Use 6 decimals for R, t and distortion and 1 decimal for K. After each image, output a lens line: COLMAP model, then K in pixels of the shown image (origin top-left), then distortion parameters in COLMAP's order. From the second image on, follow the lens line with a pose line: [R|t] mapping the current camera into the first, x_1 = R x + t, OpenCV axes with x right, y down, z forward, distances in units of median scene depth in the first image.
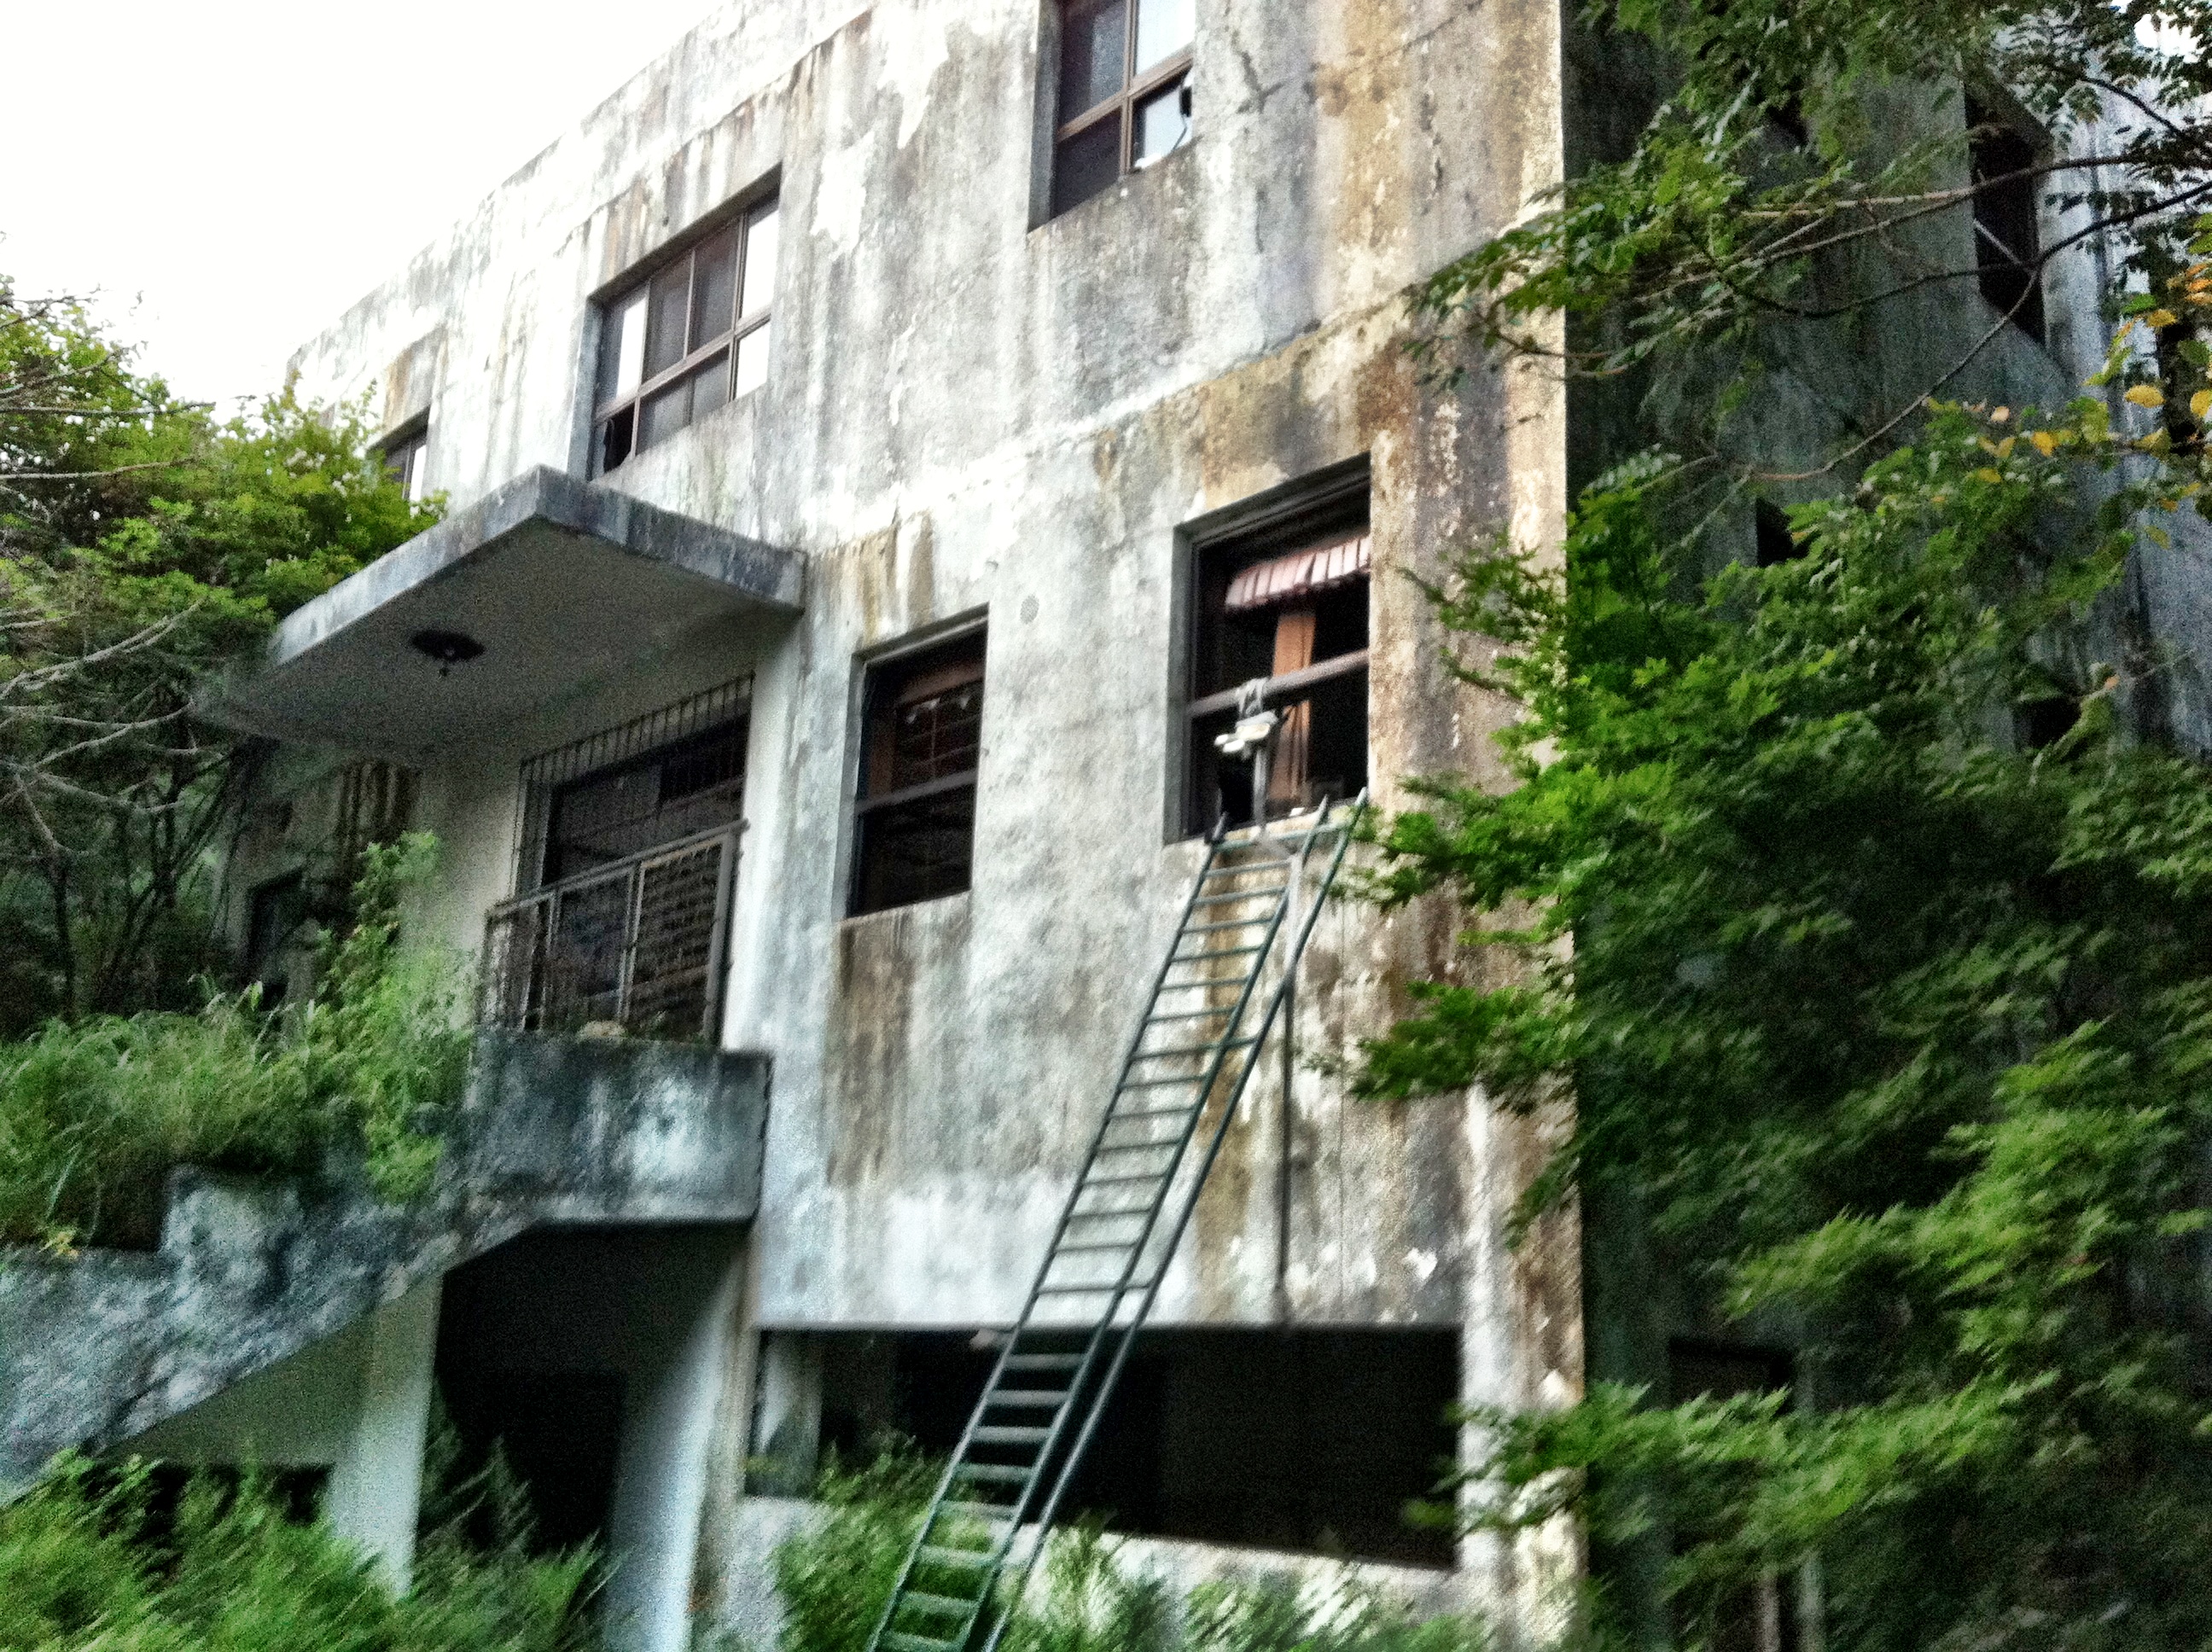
lens RADIAL K [[2242.3, 0, 1105.3], [0, 2242.3, 826.2], [0, 0, 1]] dist [0.020145, 0.000000]
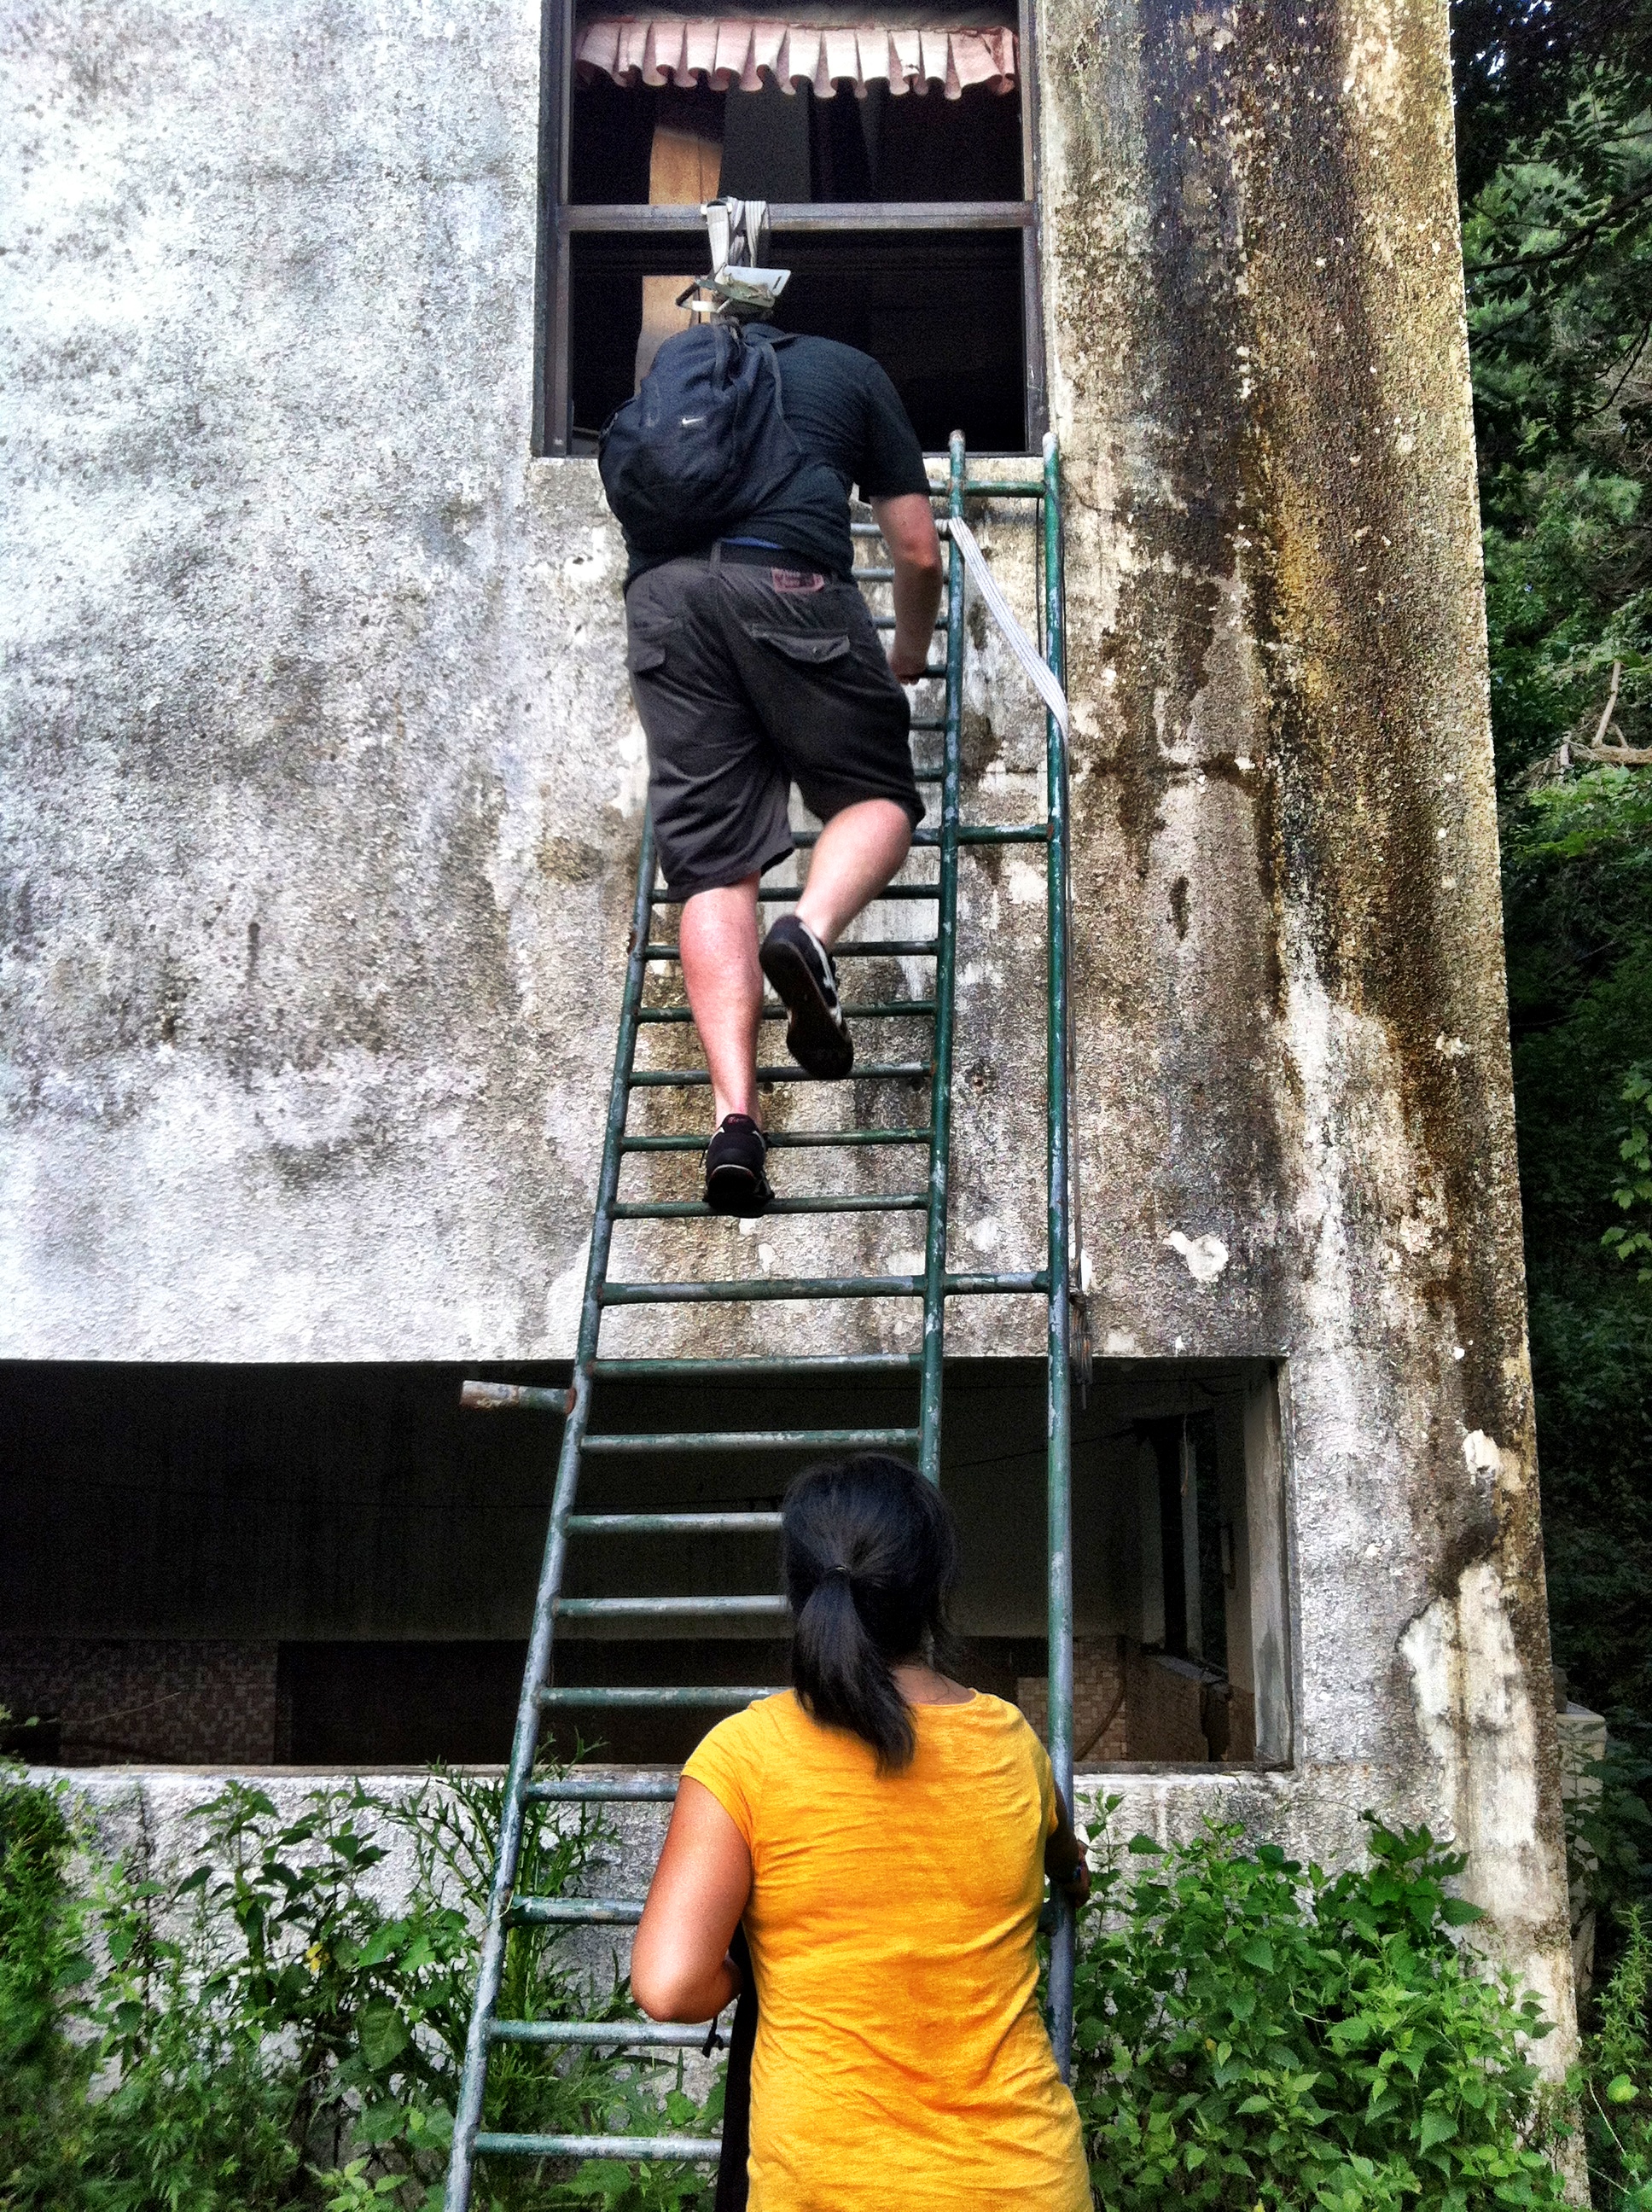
lens RADIAL K [[2242.3, 0, 826.9], [0, 2242.3, 1101.4], [0, 0, 1]] dist [0.020145, 0.000000]
pose [[0.649683, 0.082390, 0.755727, -0.330804], [-0.156206, 0.987365, 0.026643, 0.141023], [-0.743984, -0.135359, 0.654344, 0.632183]]
